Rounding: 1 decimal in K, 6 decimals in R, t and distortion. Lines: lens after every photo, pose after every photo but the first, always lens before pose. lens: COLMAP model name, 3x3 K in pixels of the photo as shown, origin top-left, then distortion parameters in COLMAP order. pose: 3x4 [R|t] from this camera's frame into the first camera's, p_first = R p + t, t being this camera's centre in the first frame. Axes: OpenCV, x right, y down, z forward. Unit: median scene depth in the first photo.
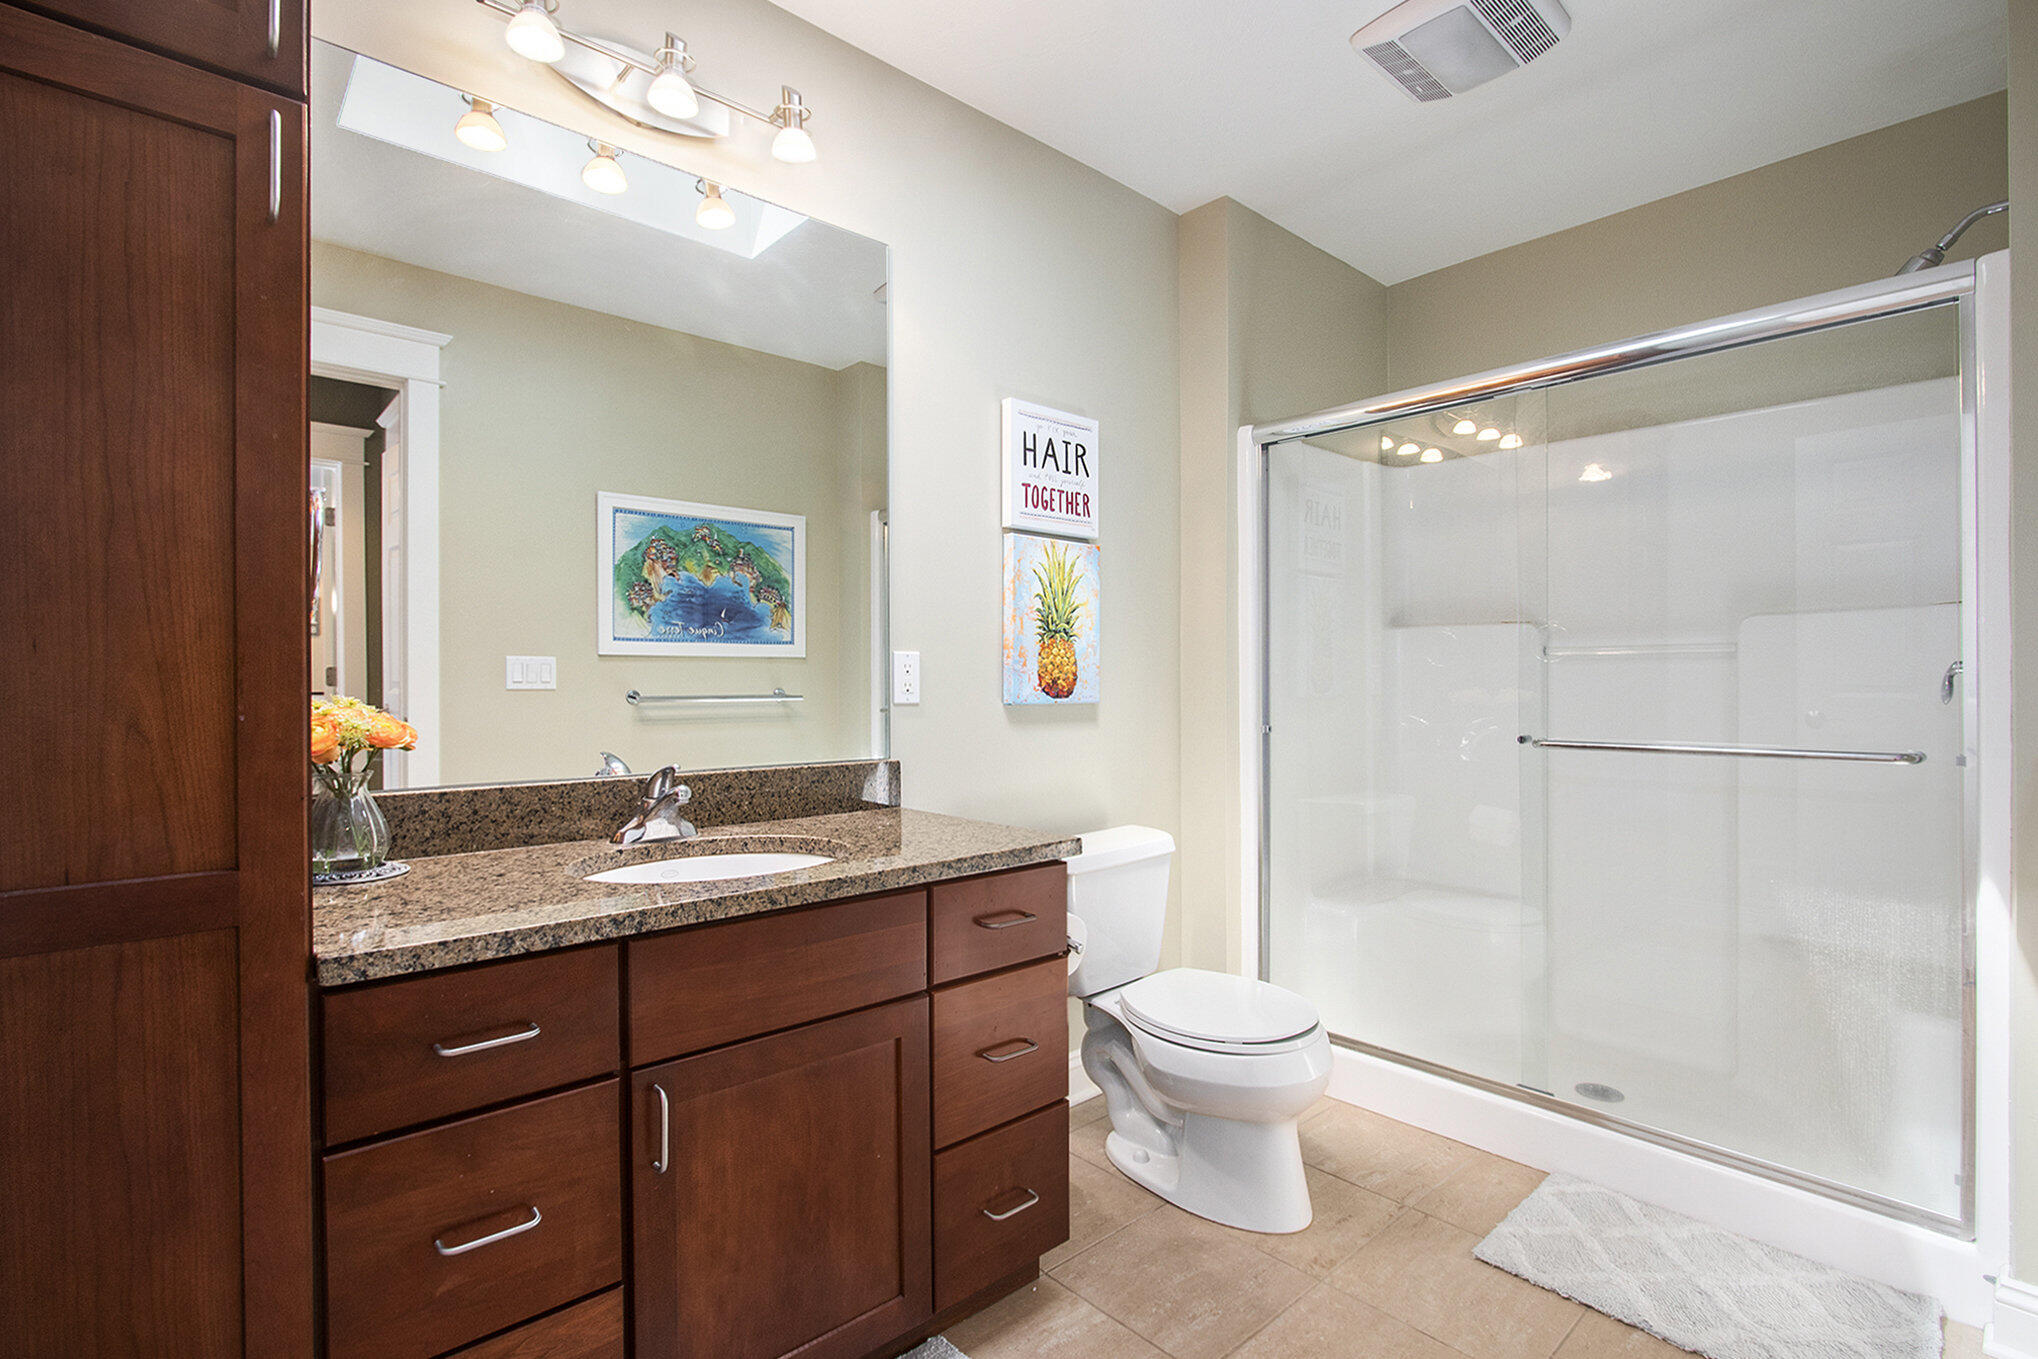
lens RADIAL K [[949.1, 0, 996.2], [0, 949.1, 680.3], [0, 0, 1]] dist [-0.010616, 0.000420]
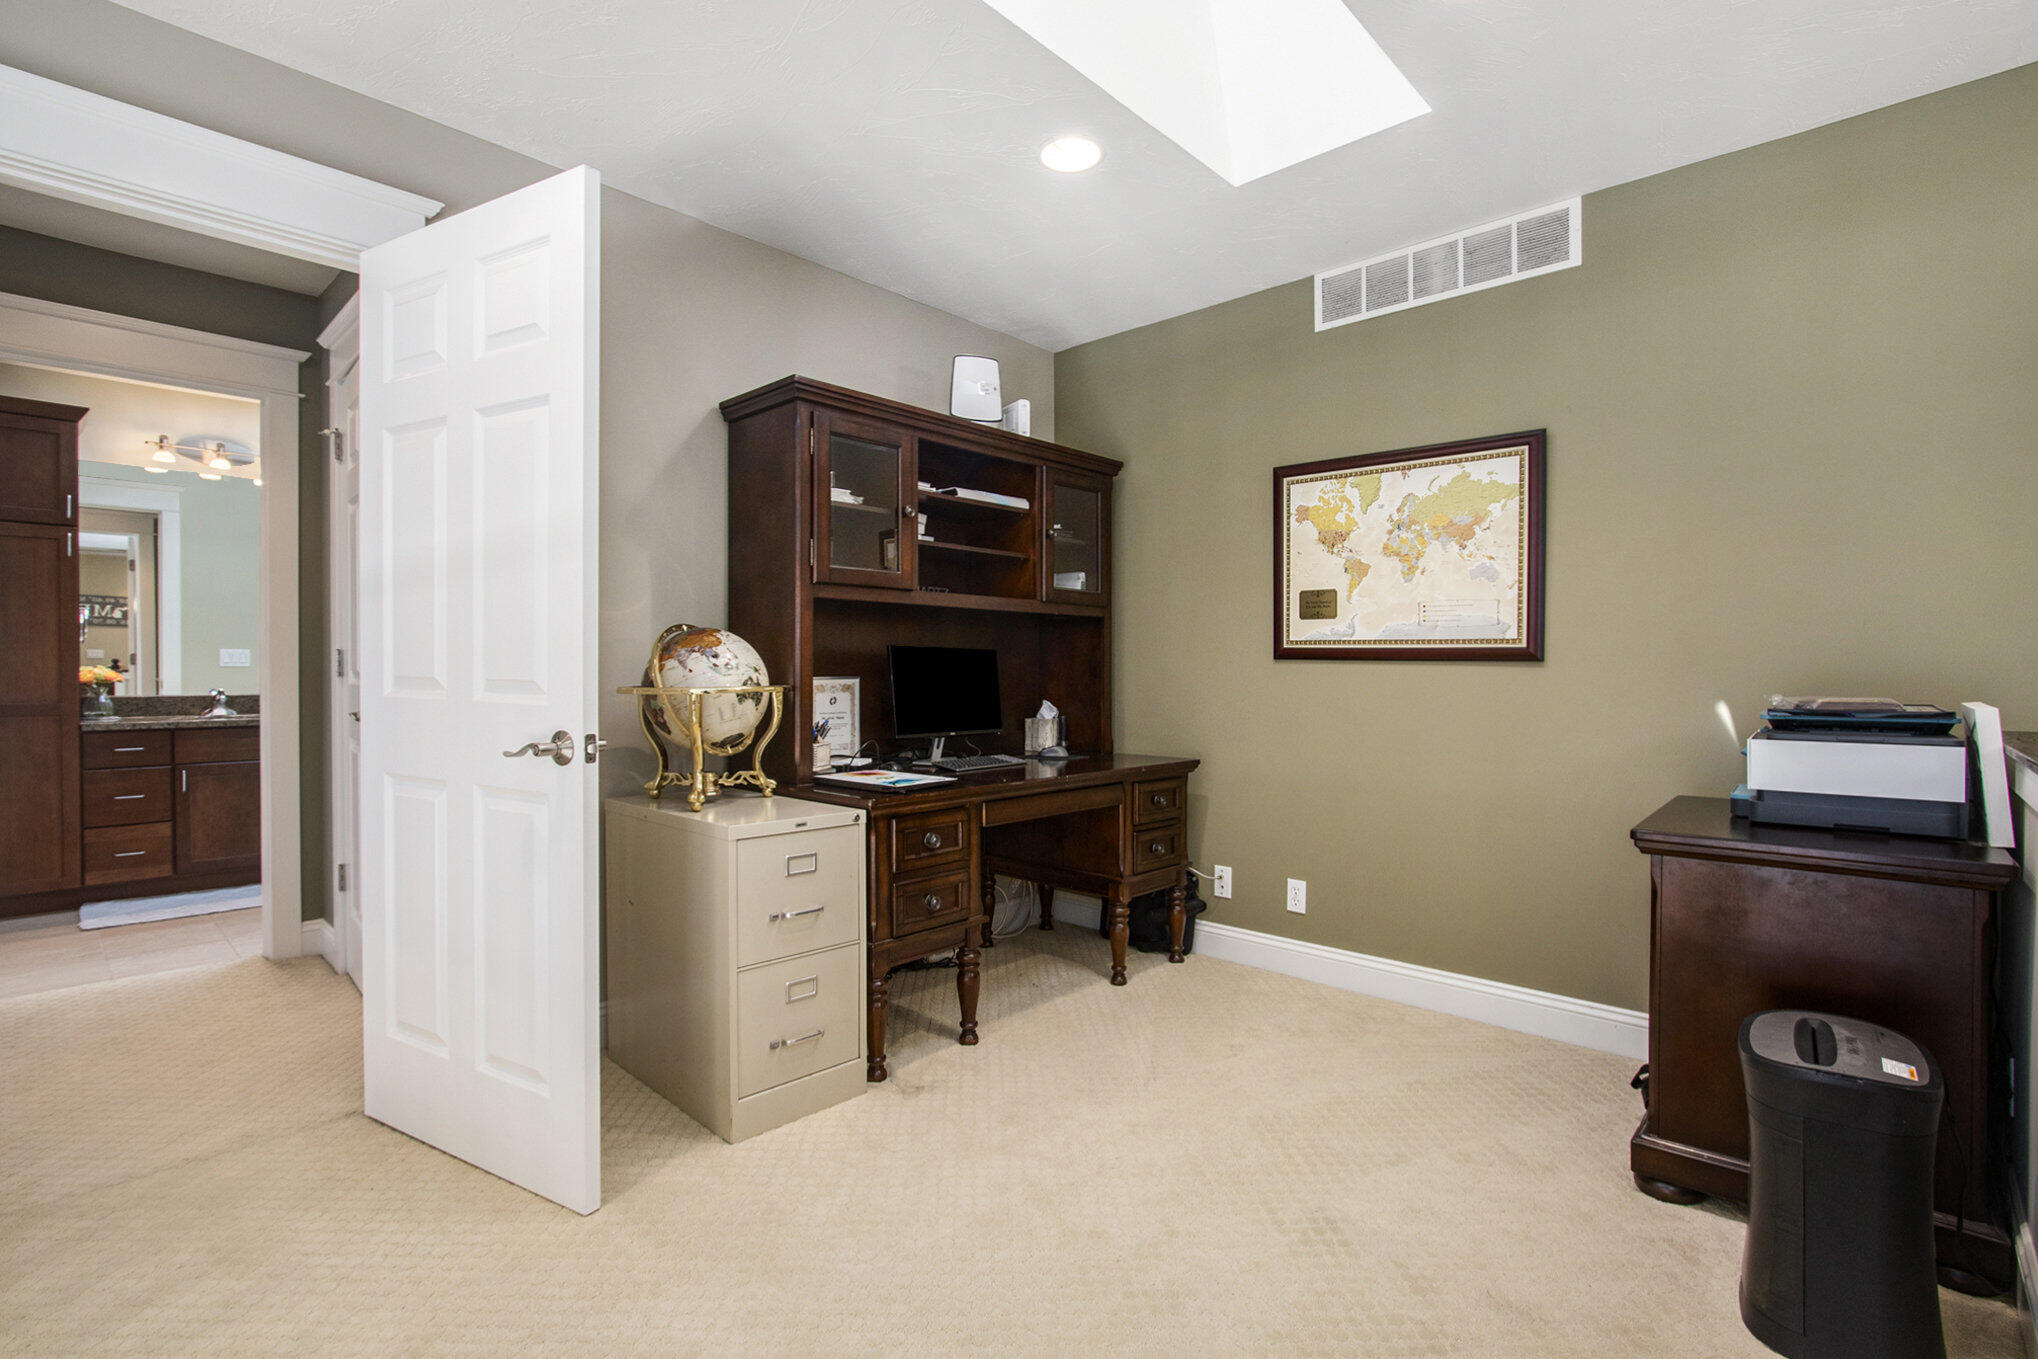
lens RADIAL K [[949.1, 0, 996.2], [0, 949.1, 680.3], [0, 0, 1]] dist [-0.010616, 0.000420]
pose [[0.996046, 0.007258, 0.088545, 2.548477], [-0.008271, 0.999905, 0.011070, 0.008161], [-0.088456, -0.011759, 0.996011, -3.032638]]
